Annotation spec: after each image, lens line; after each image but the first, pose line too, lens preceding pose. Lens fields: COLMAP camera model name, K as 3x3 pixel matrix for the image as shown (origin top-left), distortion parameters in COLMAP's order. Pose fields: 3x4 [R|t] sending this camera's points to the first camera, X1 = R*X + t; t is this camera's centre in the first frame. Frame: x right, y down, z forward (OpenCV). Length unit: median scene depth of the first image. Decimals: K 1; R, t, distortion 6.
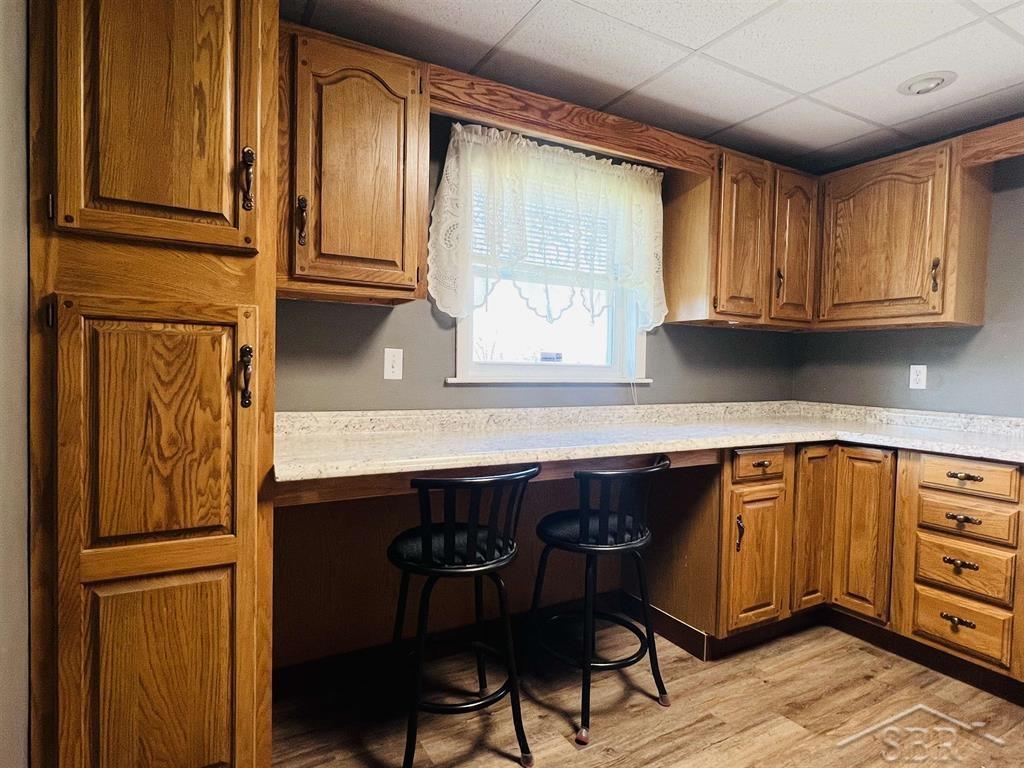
lens RADIAL K [[570.4, 0, 509.5], [0, 570.4, 388.1], [0, 0, 1]] dist [-0.003310, 0.000595]
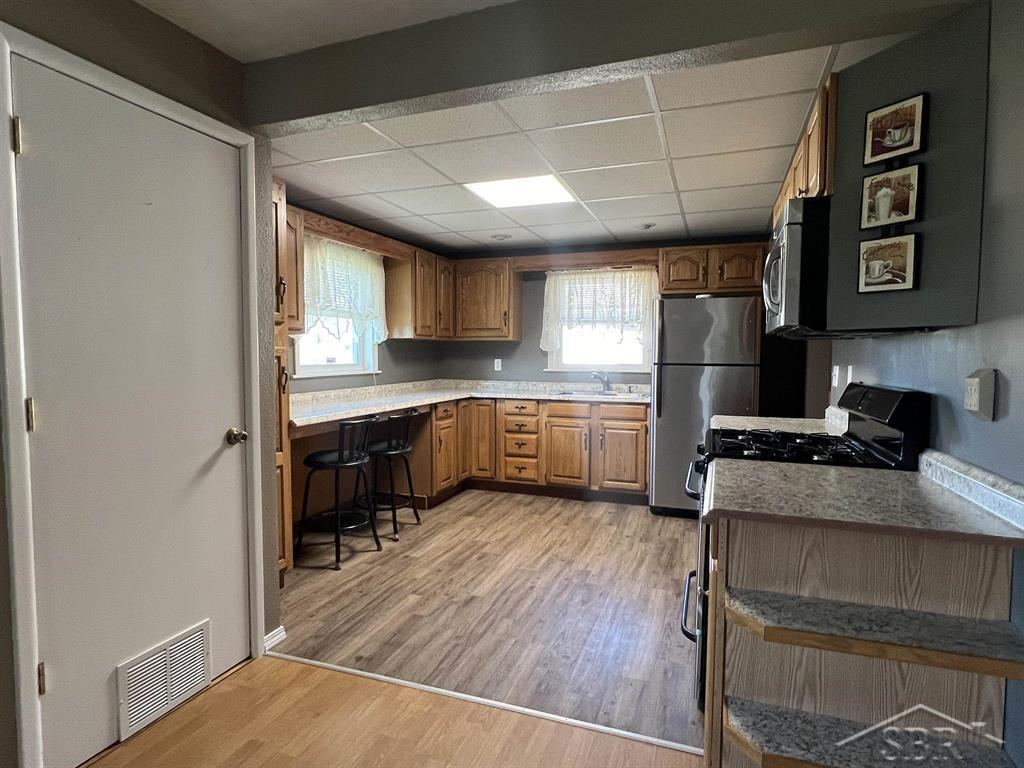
lens RADIAL K [[570.4, 0, 509.5], [0, 570.4, 388.1], [0, 0, 1]] dist [-0.003310, 0.000595]
pose [[0.759596, -0.057627, 0.647838, -0.695478], [0.036721, 0.998278, 0.045744, -0.032626], [-0.649358, -0.010958, 0.760404, -0.701764]]
